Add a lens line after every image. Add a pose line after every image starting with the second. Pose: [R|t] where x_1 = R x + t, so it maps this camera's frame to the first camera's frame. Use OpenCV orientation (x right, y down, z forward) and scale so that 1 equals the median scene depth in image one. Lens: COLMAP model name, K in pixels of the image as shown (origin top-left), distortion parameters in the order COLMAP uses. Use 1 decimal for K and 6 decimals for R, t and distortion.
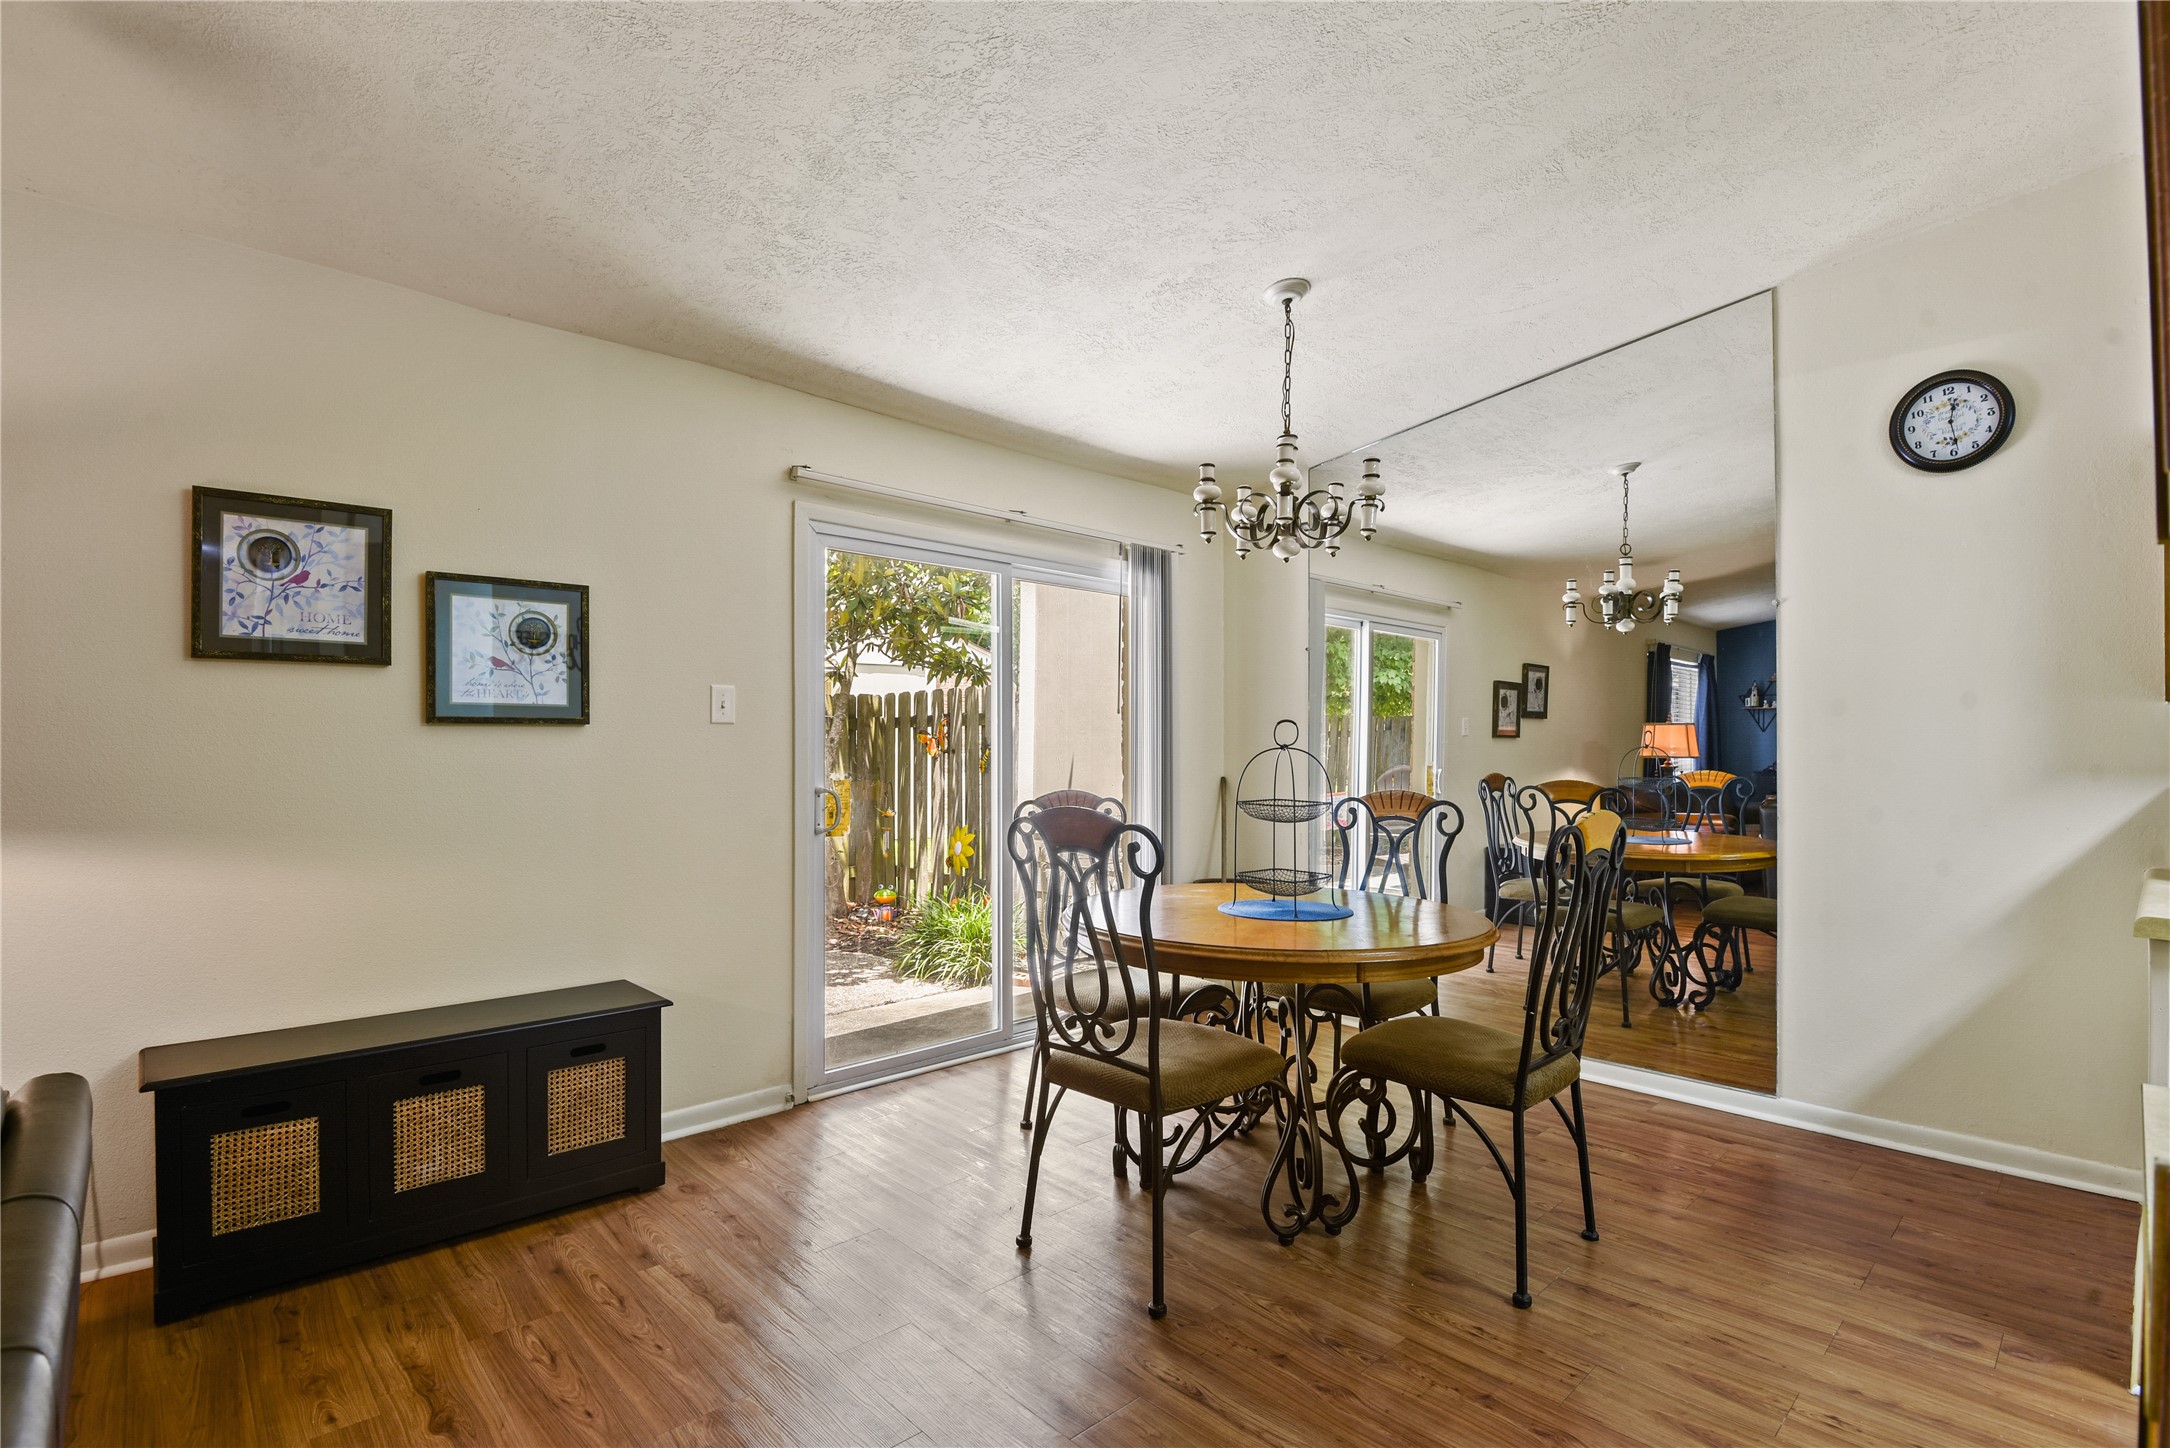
lens RADIAL K [[1016.1, 0, 1082.0], [0, 1016.1, 751.8], [0, 0, 1]] dist [0.024892, -0.040588]
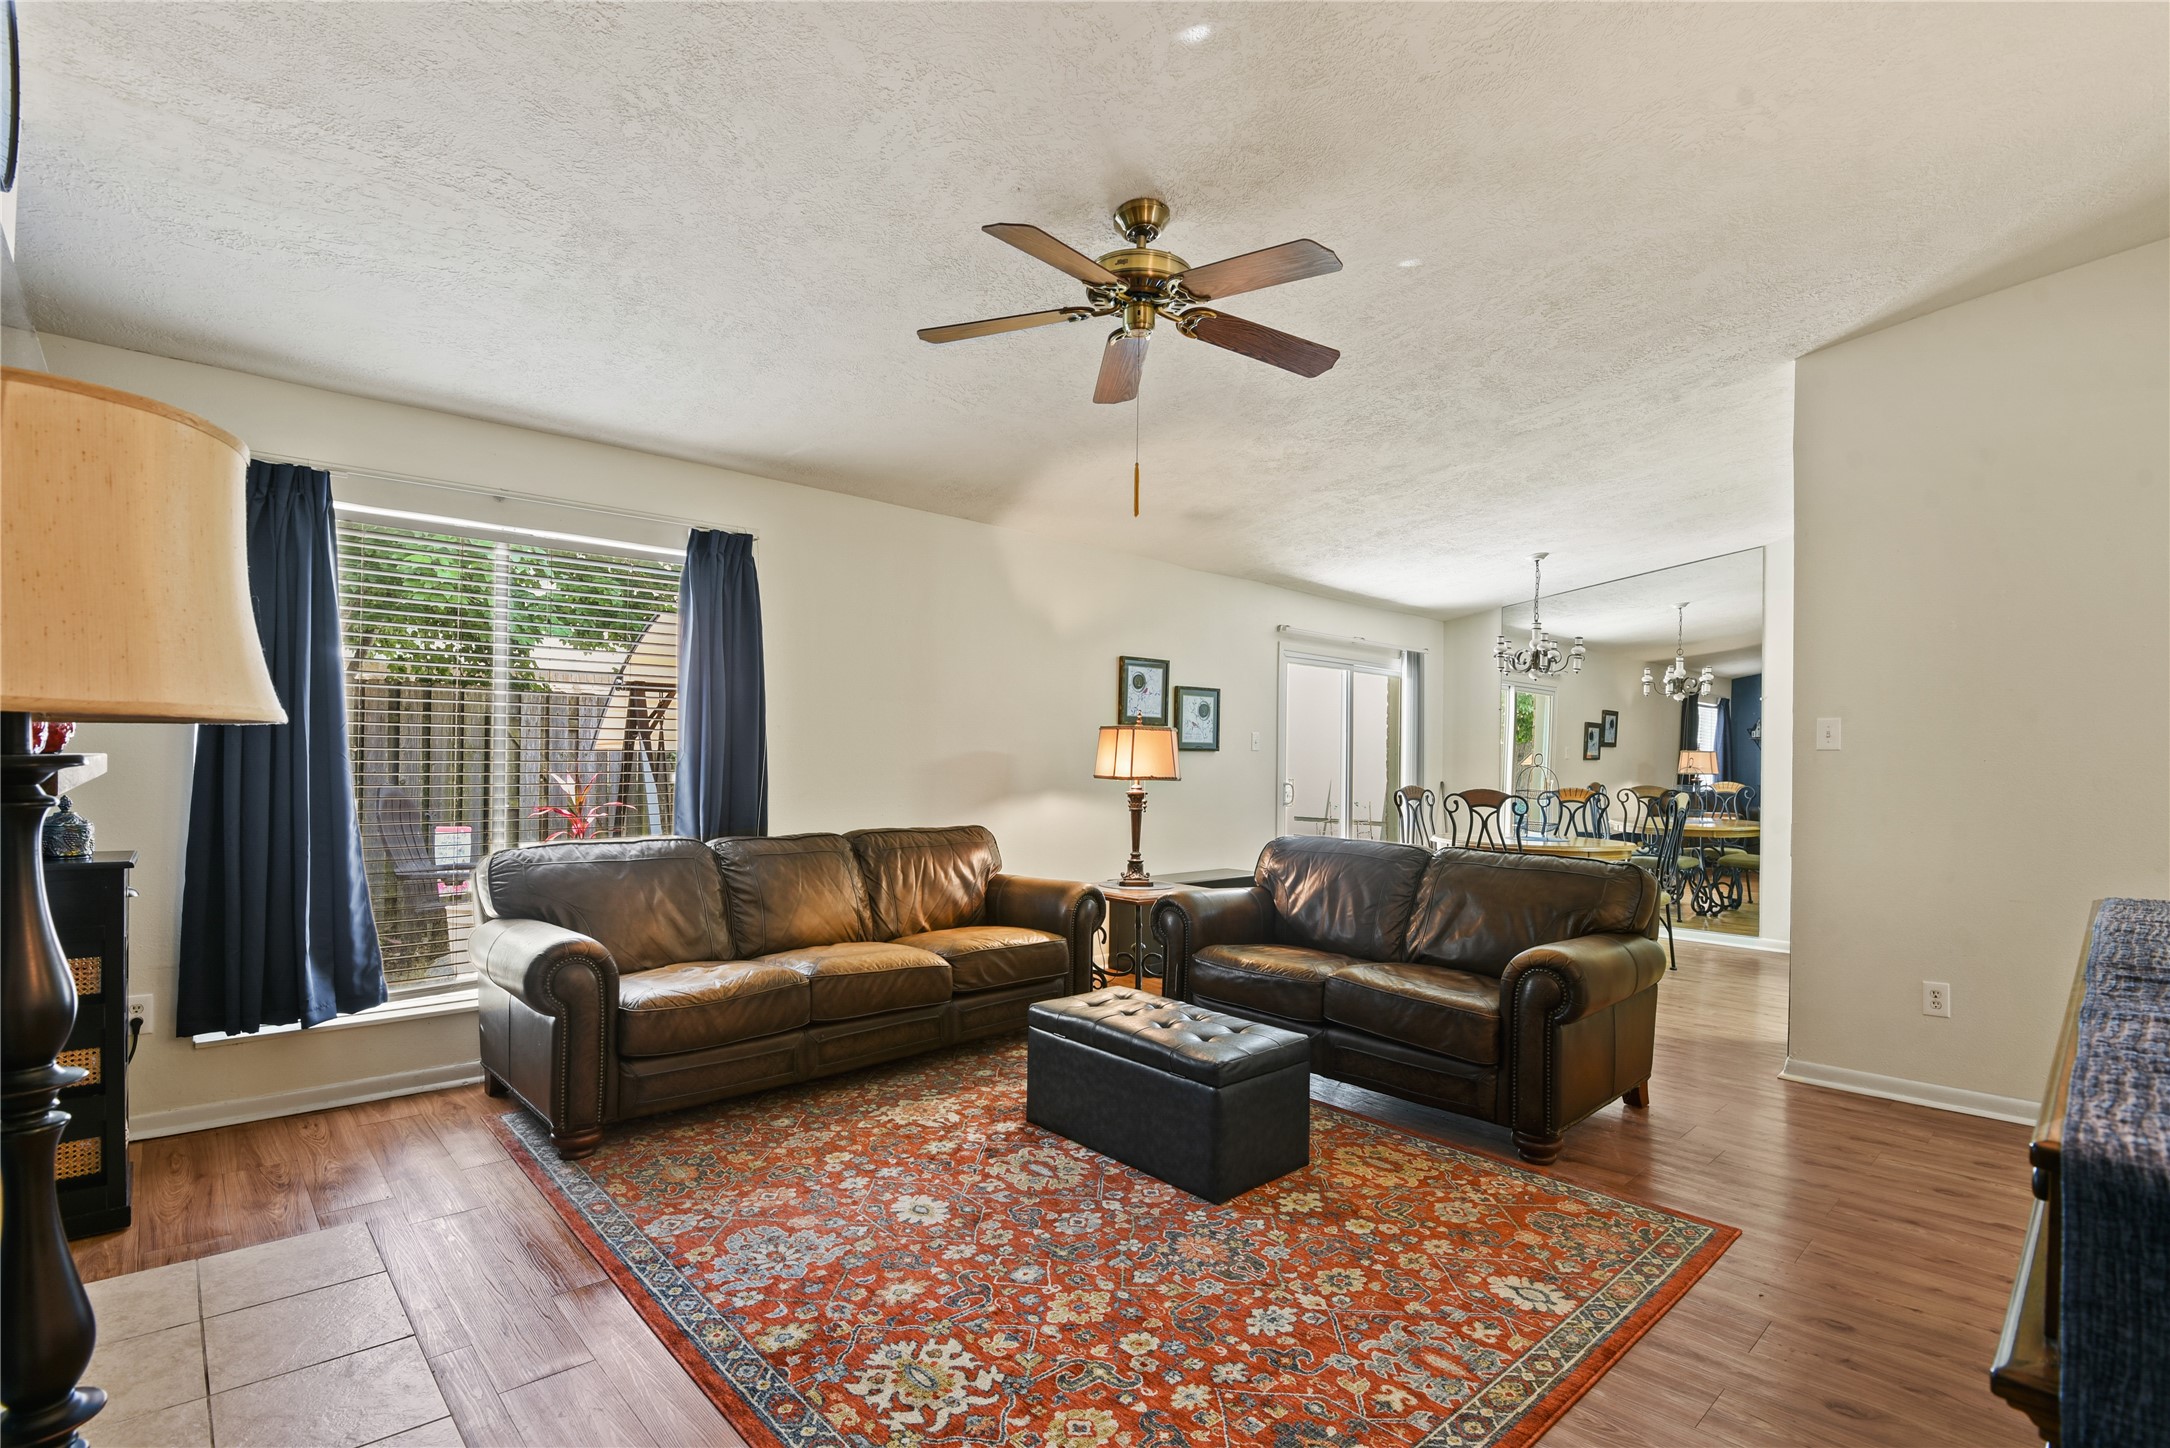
lens RADIAL K [[1016.1, 0, 1082.0], [0, 1016.1, 751.8], [0, 0, 1]] dist [0.024892, -0.040588]
pose [[0.999837, 0.017914, -0.002241, -0.779271], [-0.017923, 0.999831, -0.004041, -0.011821], [0.002168, 0.004081, 0.999989, -1.201940]]
